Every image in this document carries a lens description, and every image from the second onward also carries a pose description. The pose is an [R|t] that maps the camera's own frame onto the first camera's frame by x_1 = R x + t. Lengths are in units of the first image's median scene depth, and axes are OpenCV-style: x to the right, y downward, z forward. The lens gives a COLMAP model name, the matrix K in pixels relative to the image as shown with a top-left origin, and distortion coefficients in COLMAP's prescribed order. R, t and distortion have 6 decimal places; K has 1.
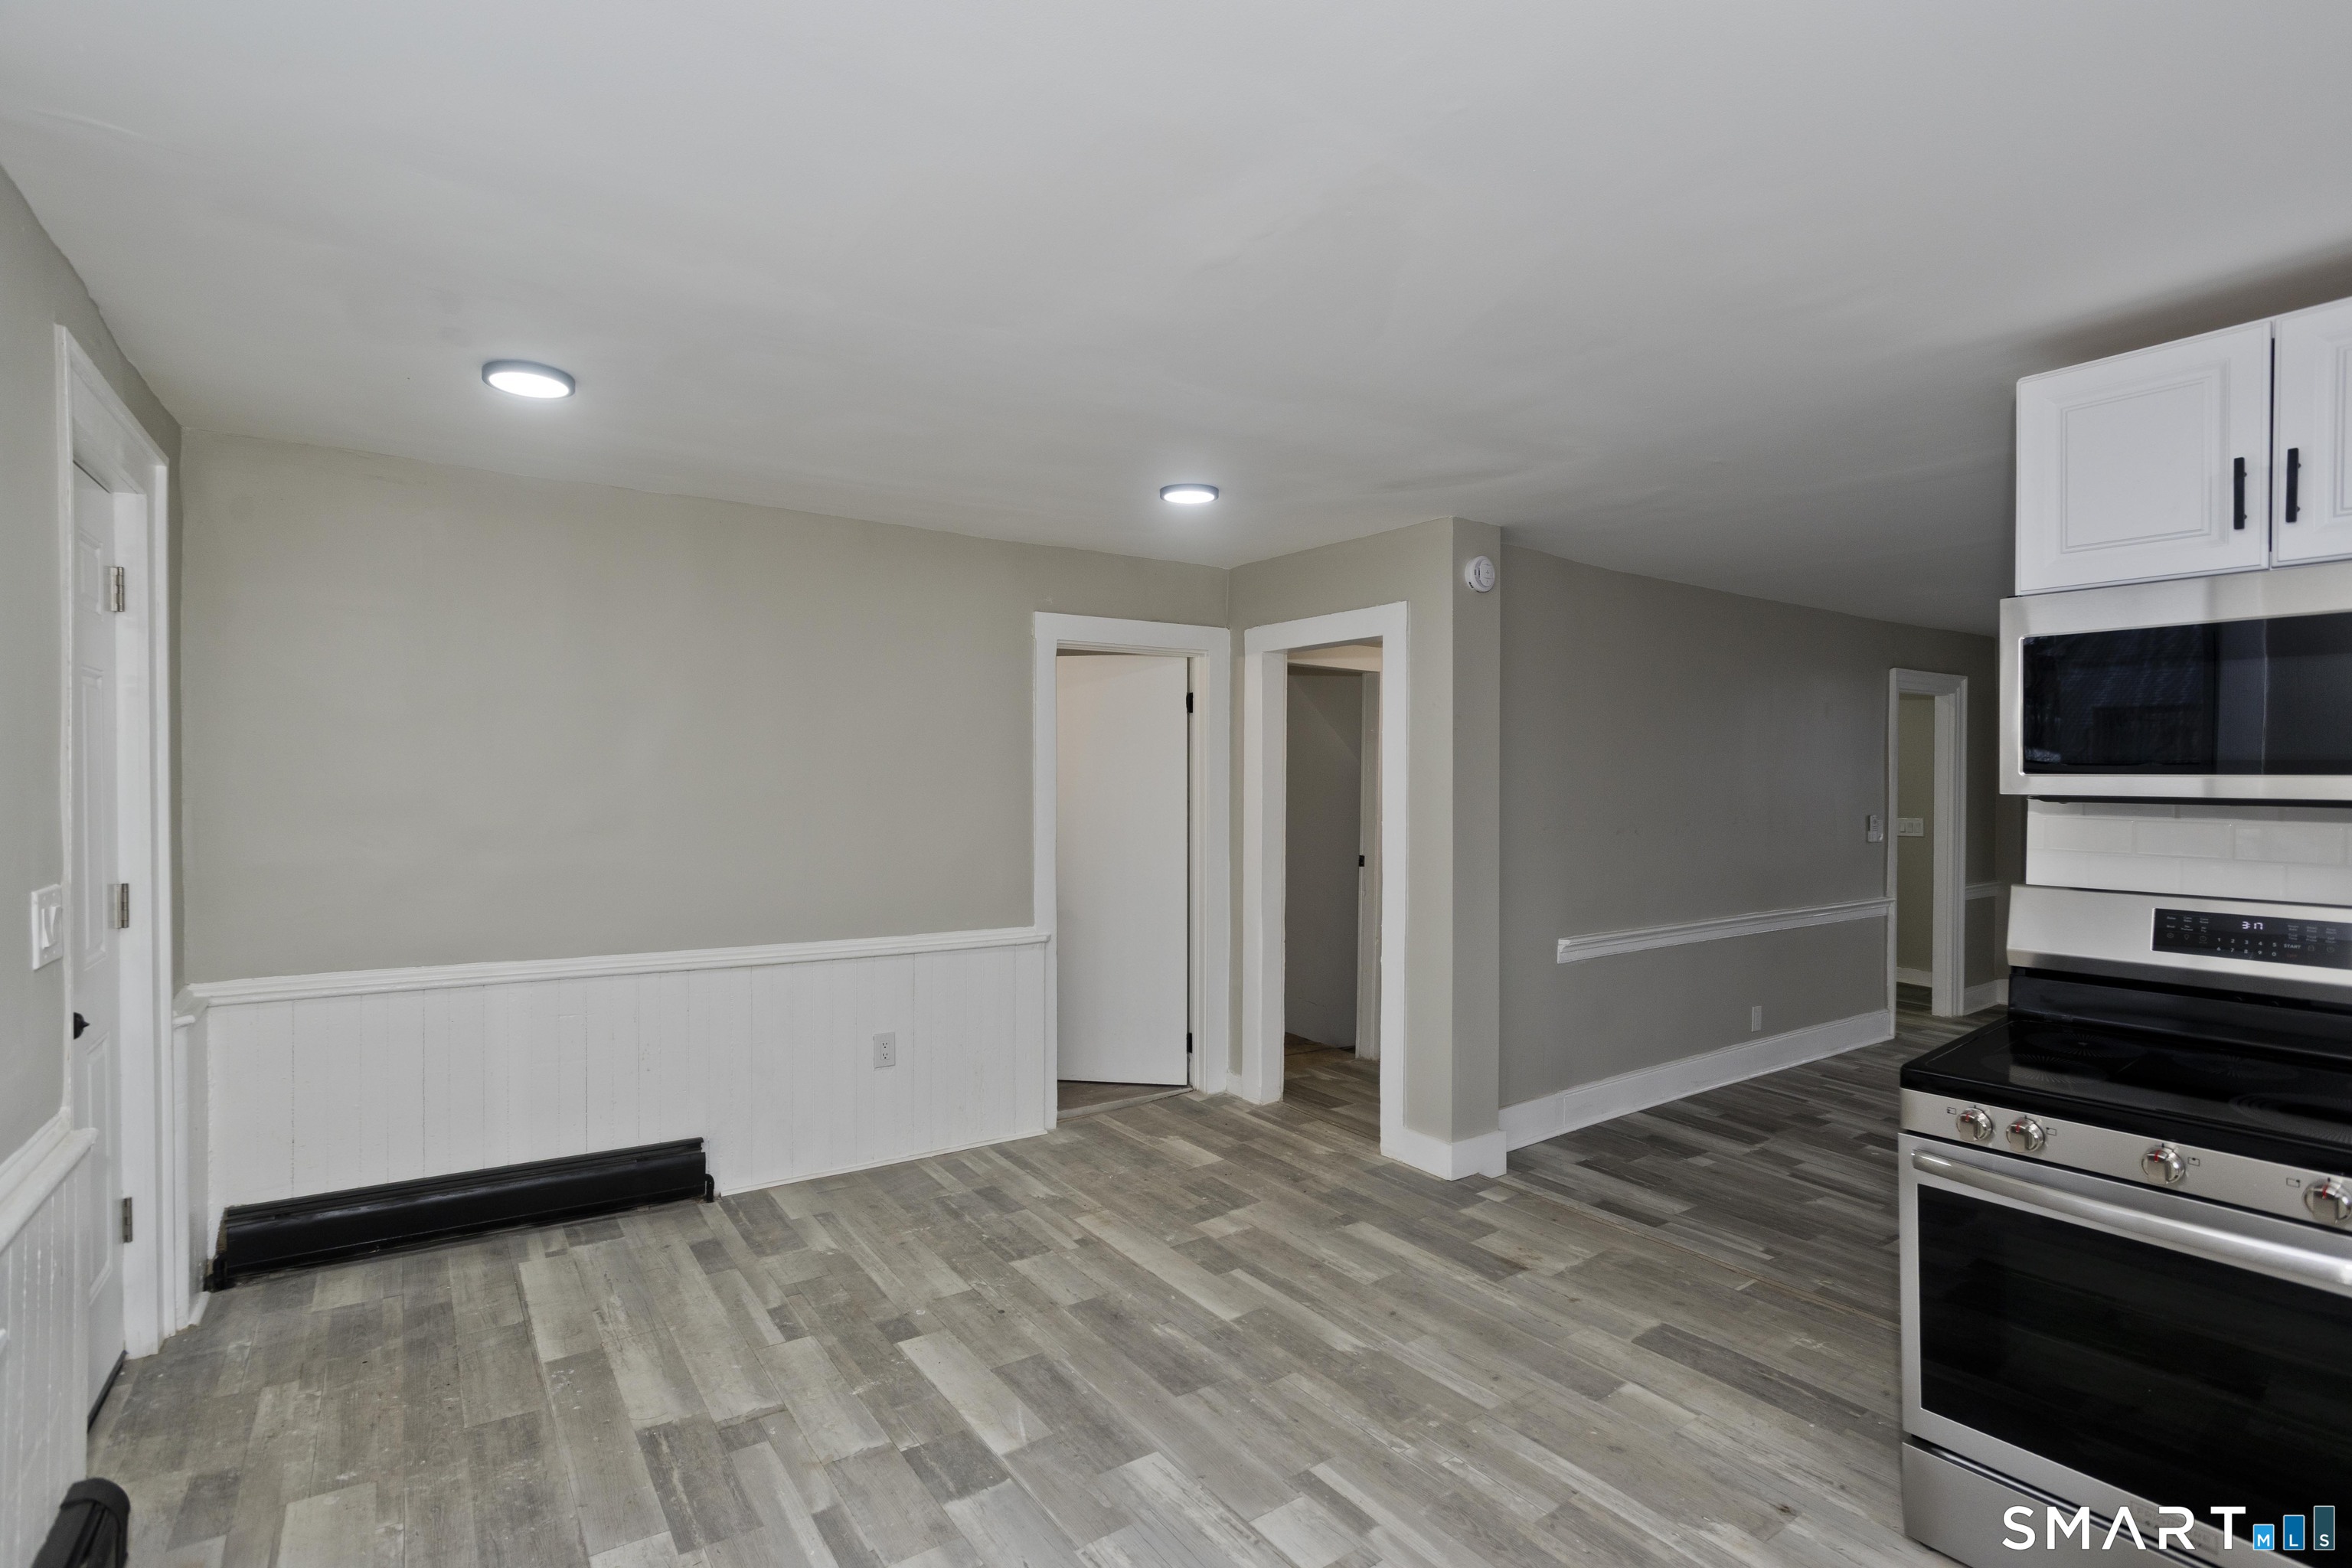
lens RADIAL K [[1149.4, 0, 1176.0], [0, 1149.4, 784.0], [0, 0, 1]] dist [-0.030463, 0.021520]
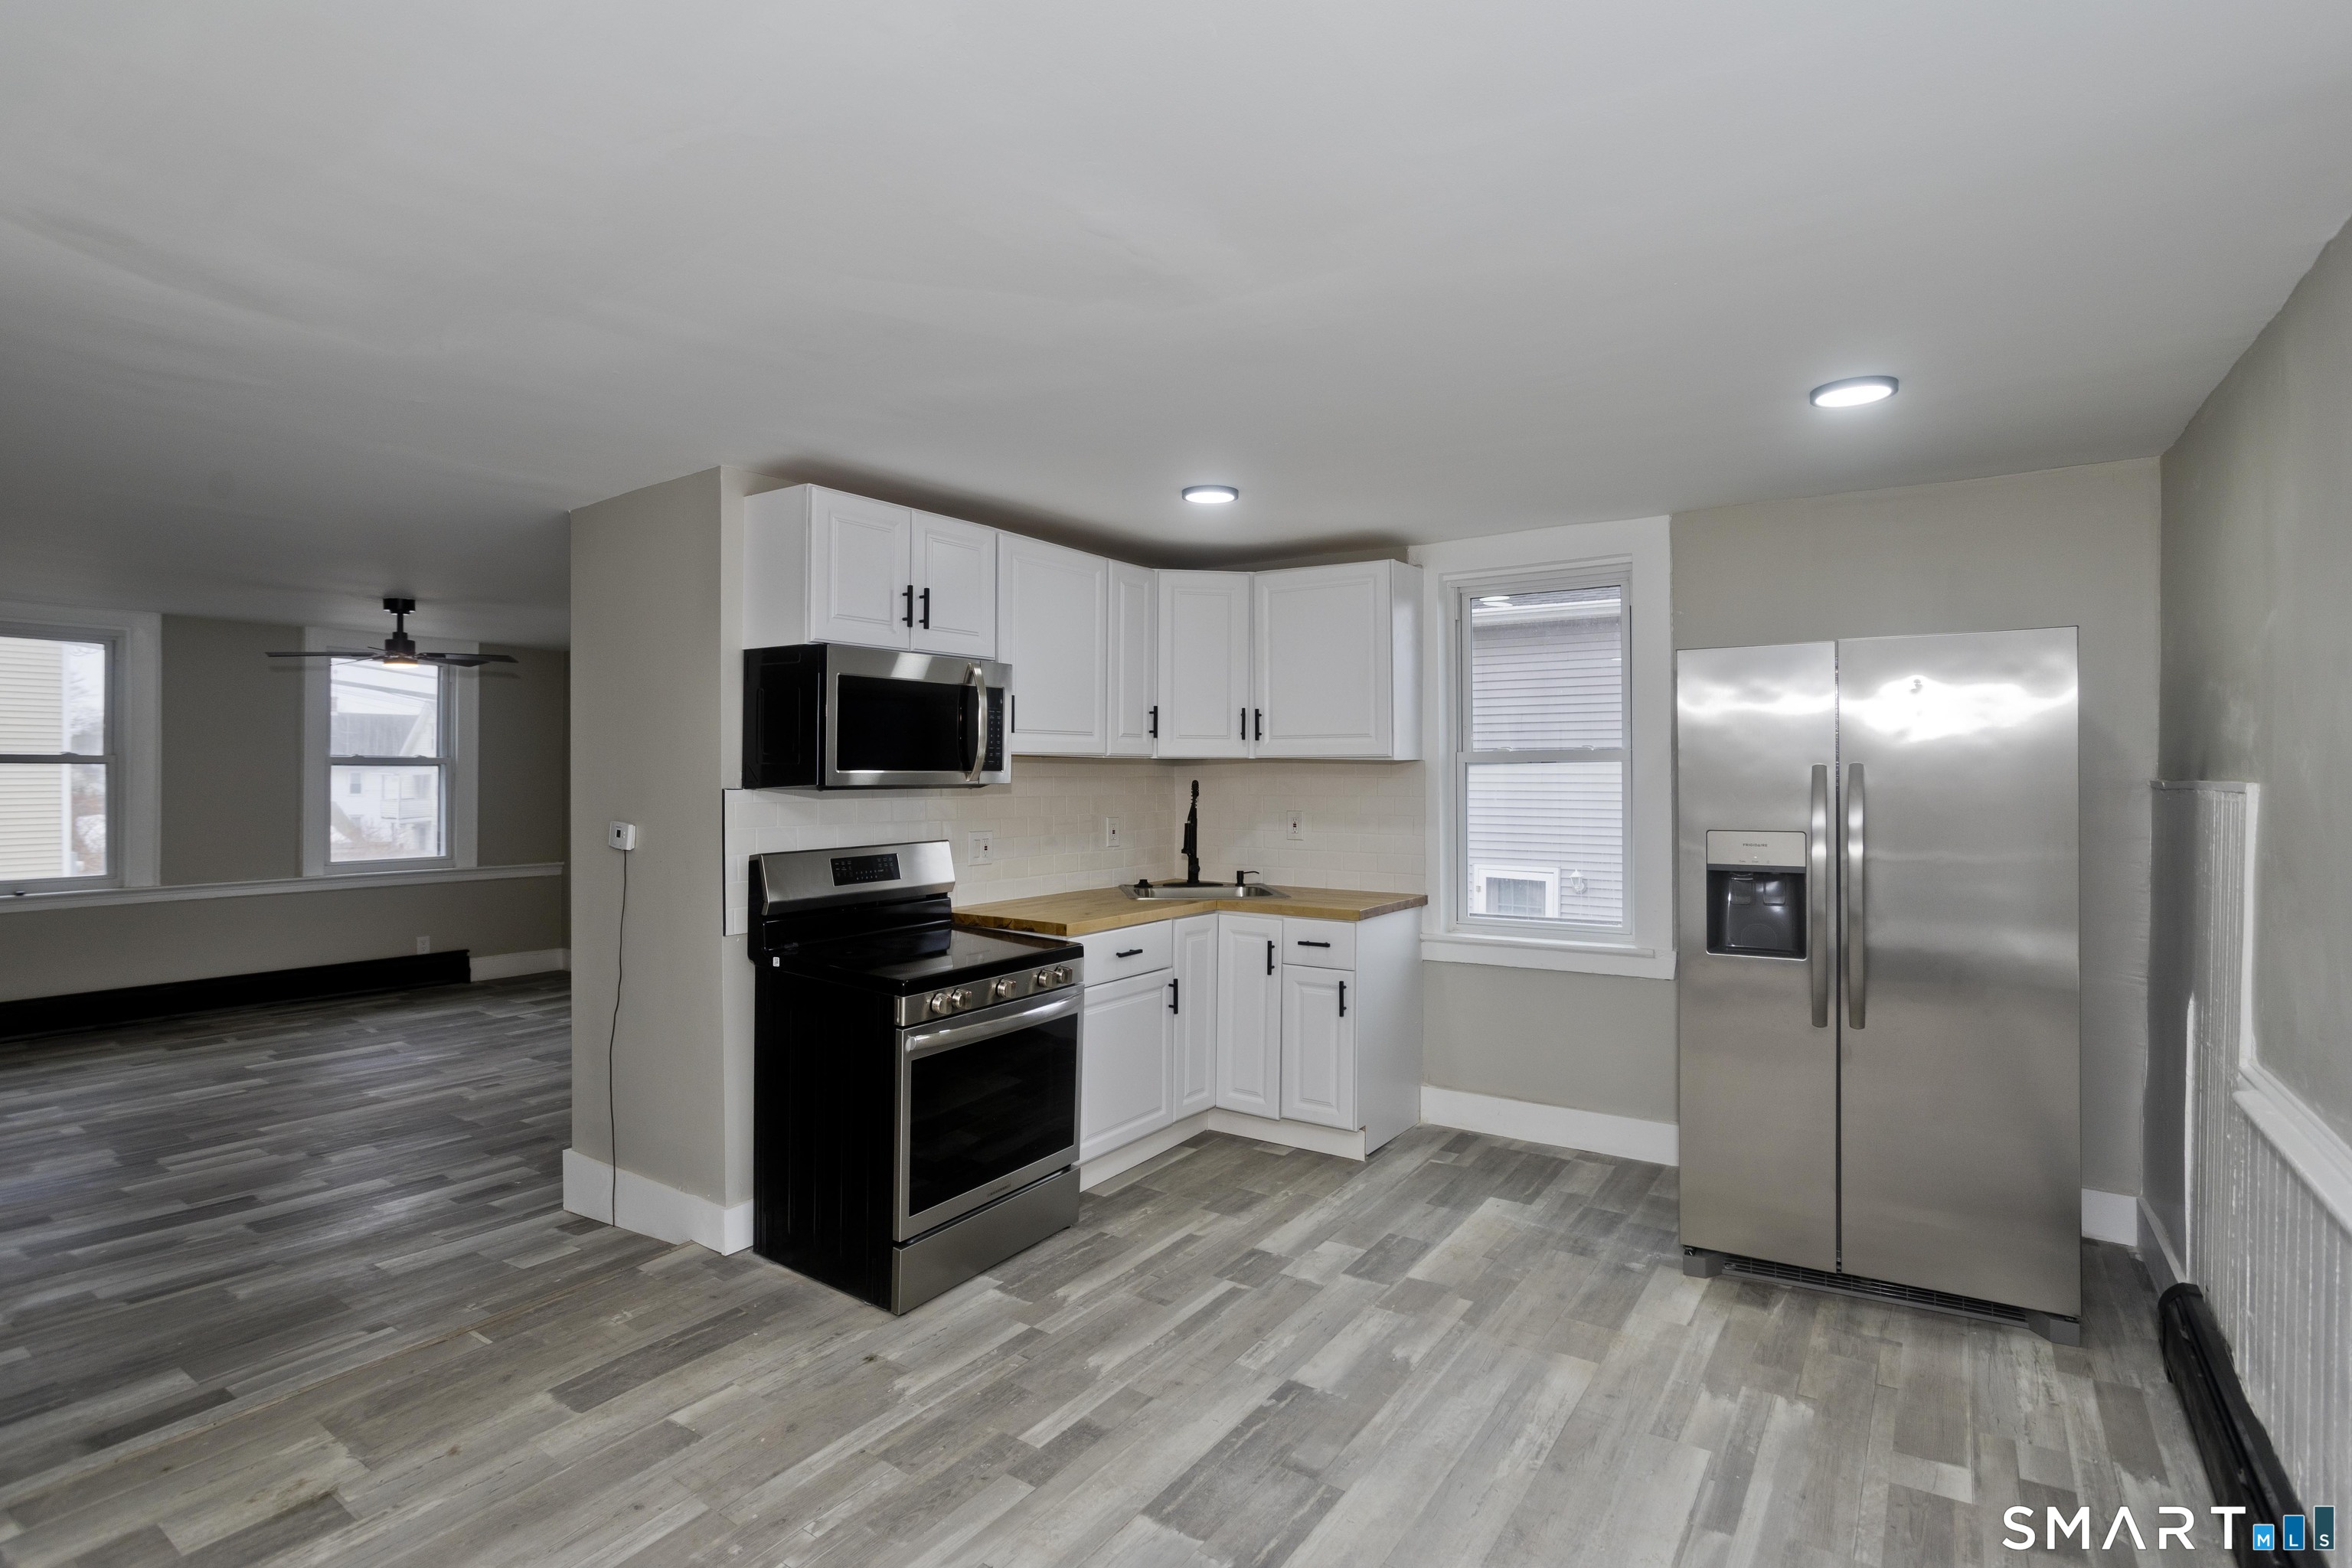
lens RADIAL K [[1167.9, 0, 1180.2], [0, 1167.9, 772.1], [0, 0, 1]] dist [-0.053622, 0.027124]
pose [[-0.358923, -0.005627, 0.933350, -0.547057], [0.012447, 0.999864, 0.010815, -0.013692], [-0.933284, 0.015499, -0.358805, 0.800013]]
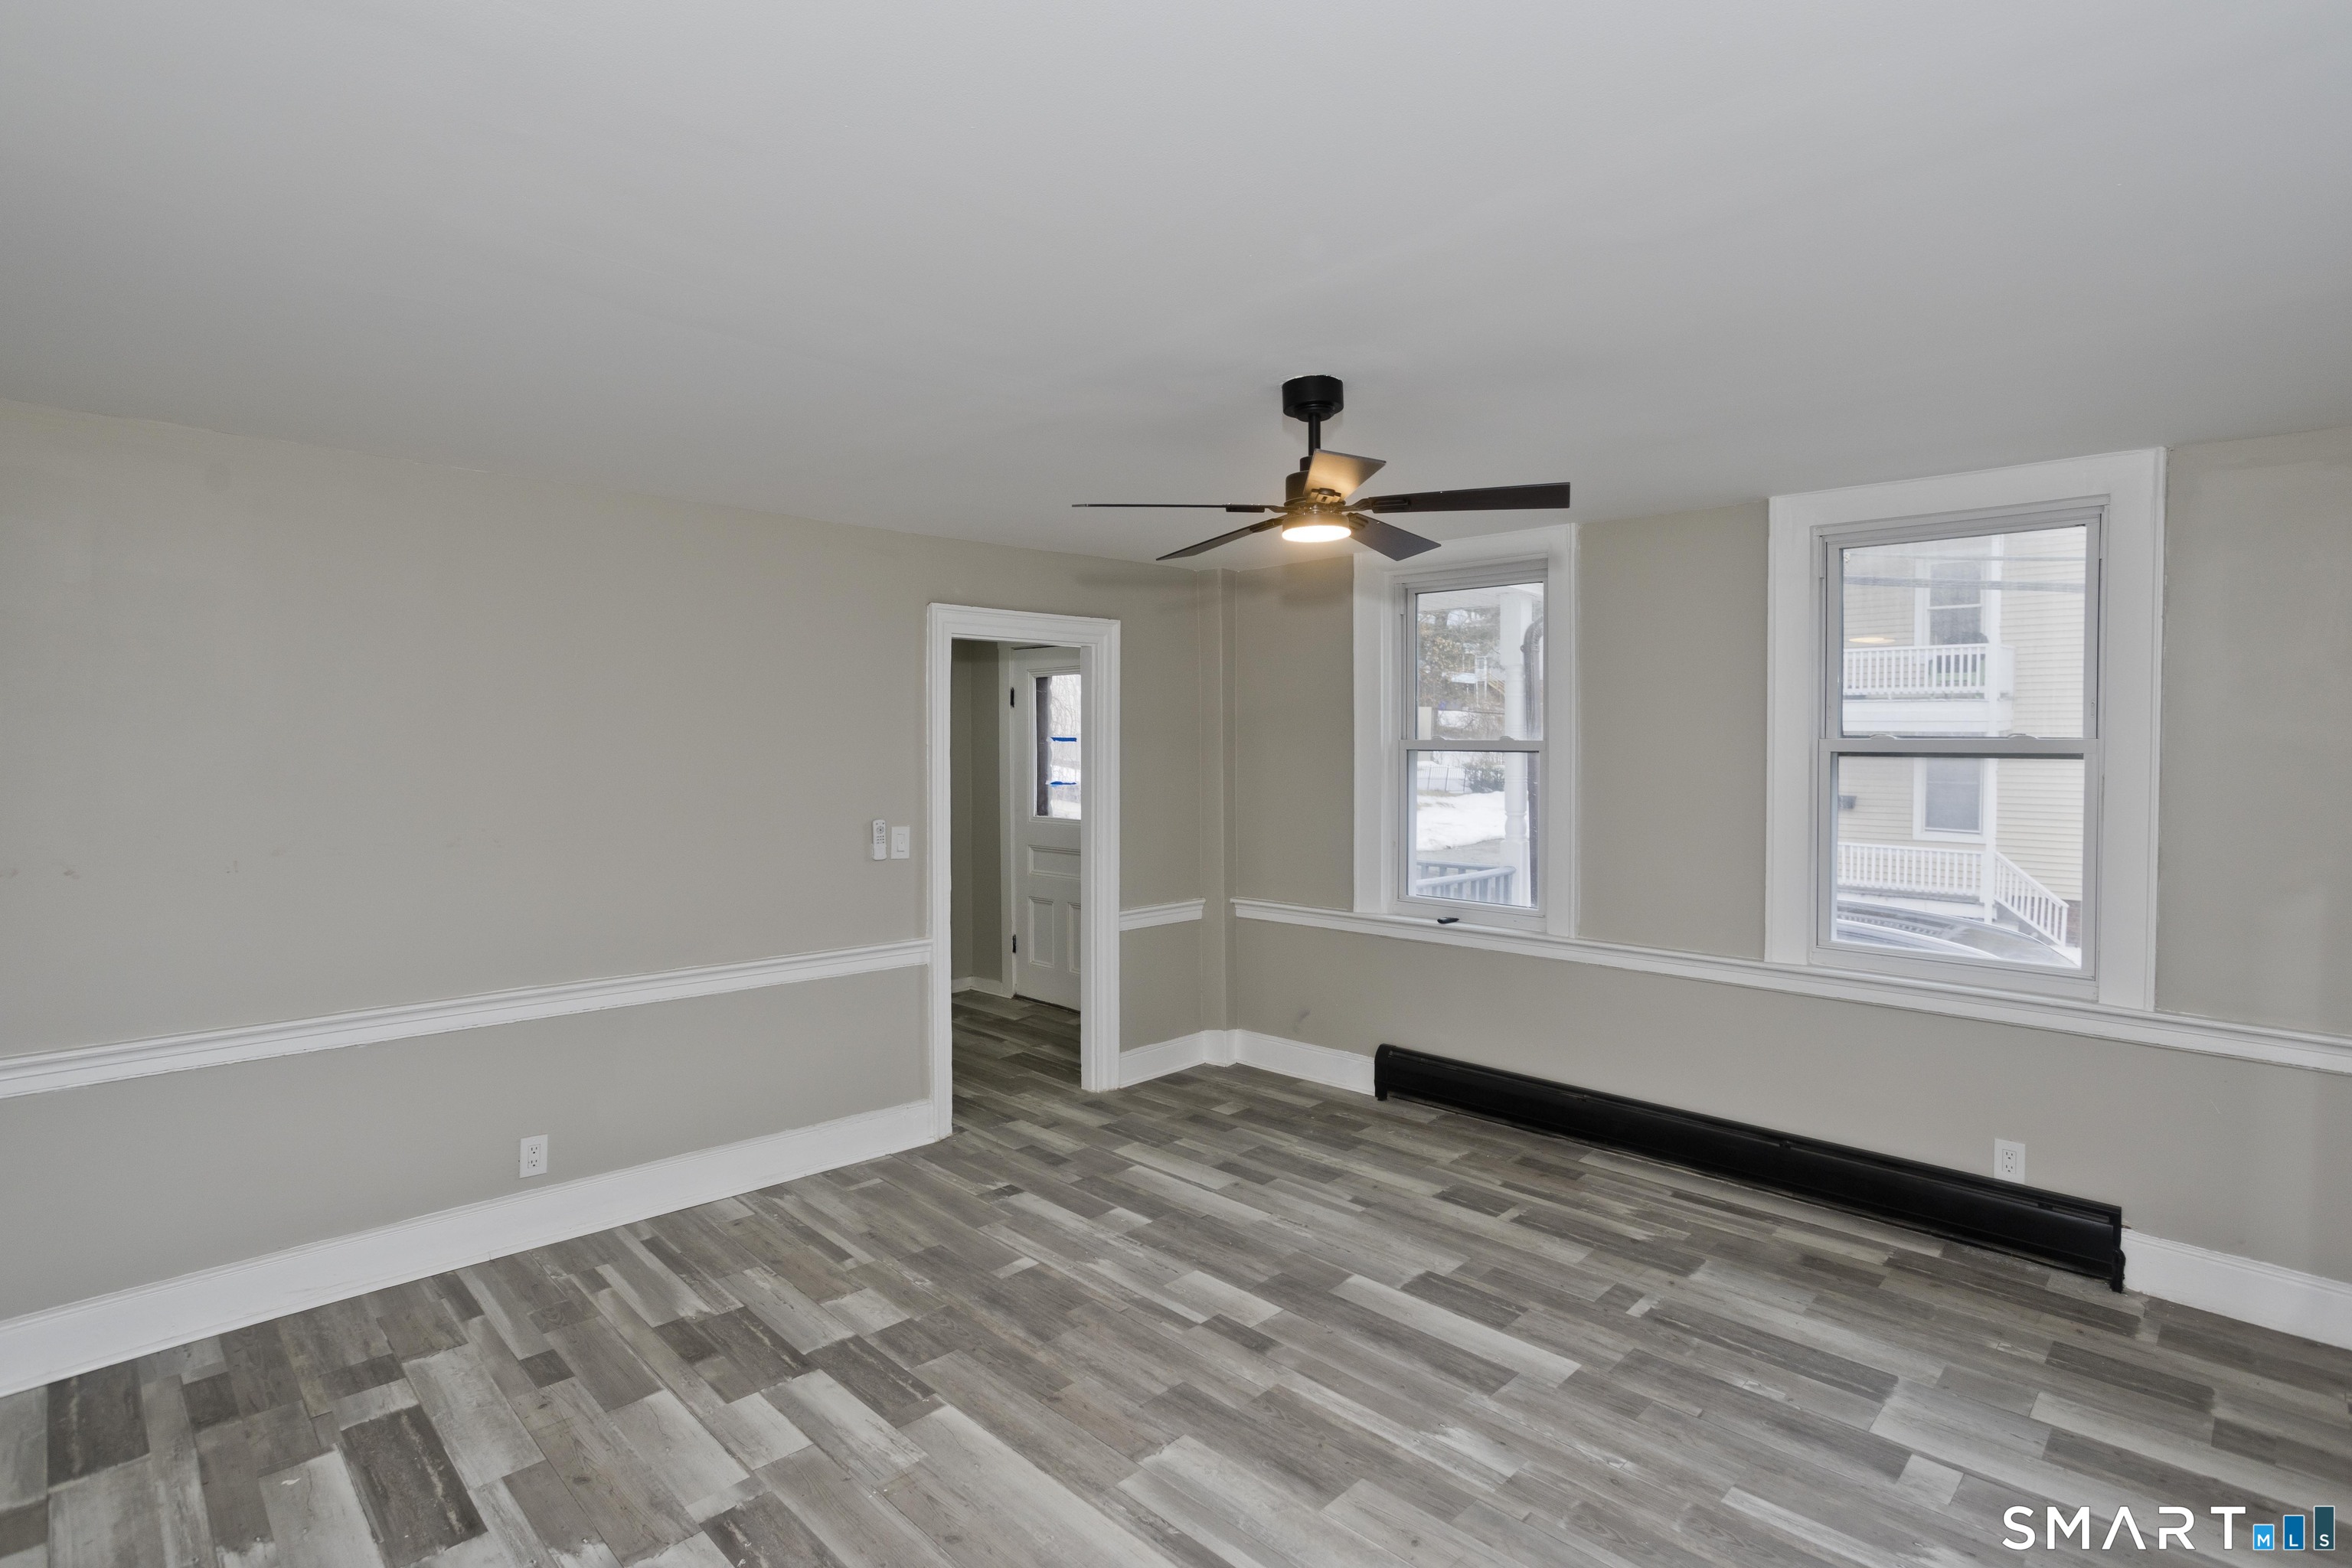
lens RADIAL K [[1190.9, 0, 1173.4], [0, 1190.9, 728.0], [0, 0, 1]] dist [-0.058532, 0.034755]
pose [[0.979398, 0.002889, 0.201919, 1.266550], [0.004252, 0.999381, -0.034924, -0.009284], [-0.201895, 0.035063, 0.978779, 0.515306]]
